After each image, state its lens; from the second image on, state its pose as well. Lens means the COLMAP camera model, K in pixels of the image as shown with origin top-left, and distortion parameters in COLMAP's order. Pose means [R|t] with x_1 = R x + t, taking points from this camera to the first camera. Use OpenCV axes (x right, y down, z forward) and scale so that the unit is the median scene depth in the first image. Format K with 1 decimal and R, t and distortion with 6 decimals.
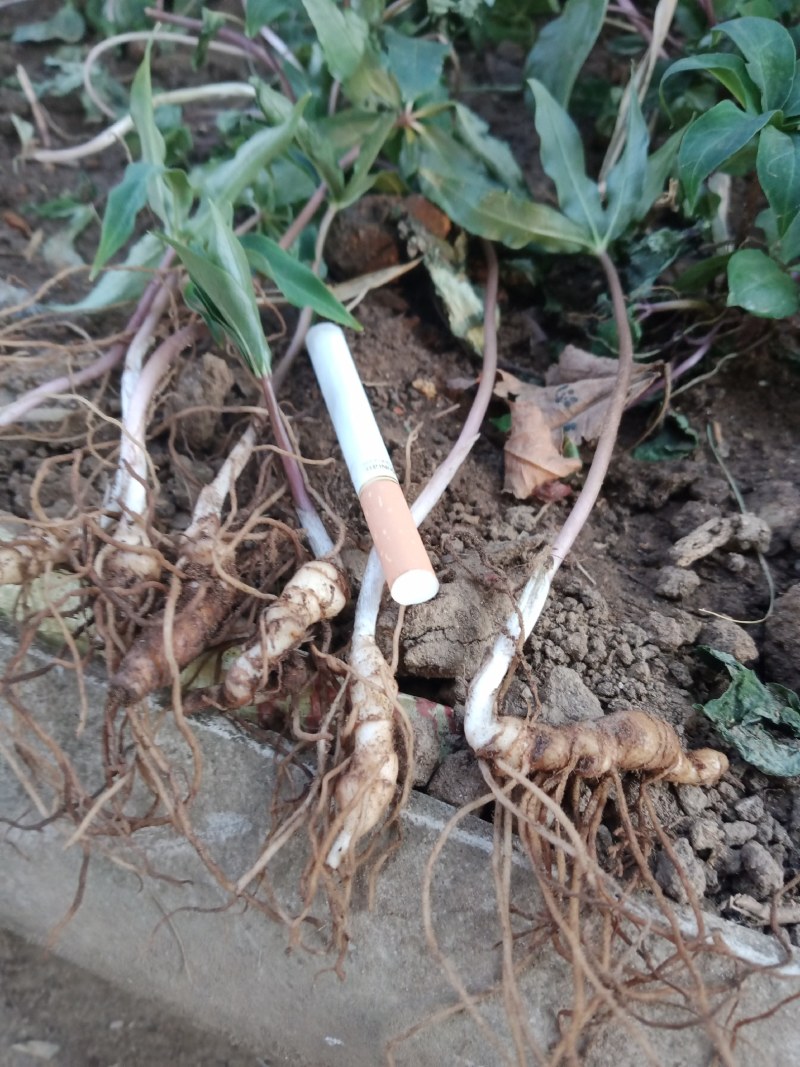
lens RADIAL K [[824.1, 0, 400.0], [0, 824.1, 533.5], [0, 0, 1]] dist [0.086176, -0.238272]
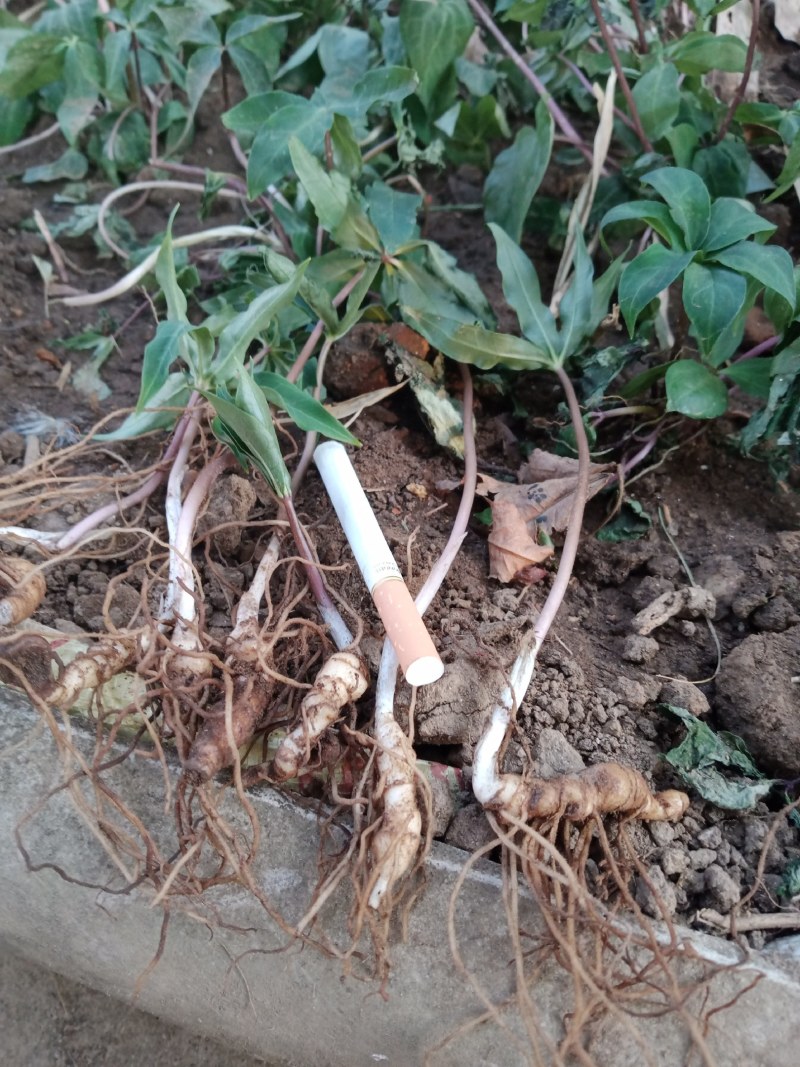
lens RADIAL K [[824.1, 0, 400.0], [0, 824.1, 533.5], [0, 0, 1]] dist [0.086176, -0.238272]
pose [[0.998149, -0.055186, 0.025538, -0.035096], [0.056561, 0.996790, -0.056659, -0.064202], [-0.022329, 0.057999, 0.998067, -0.212077]]
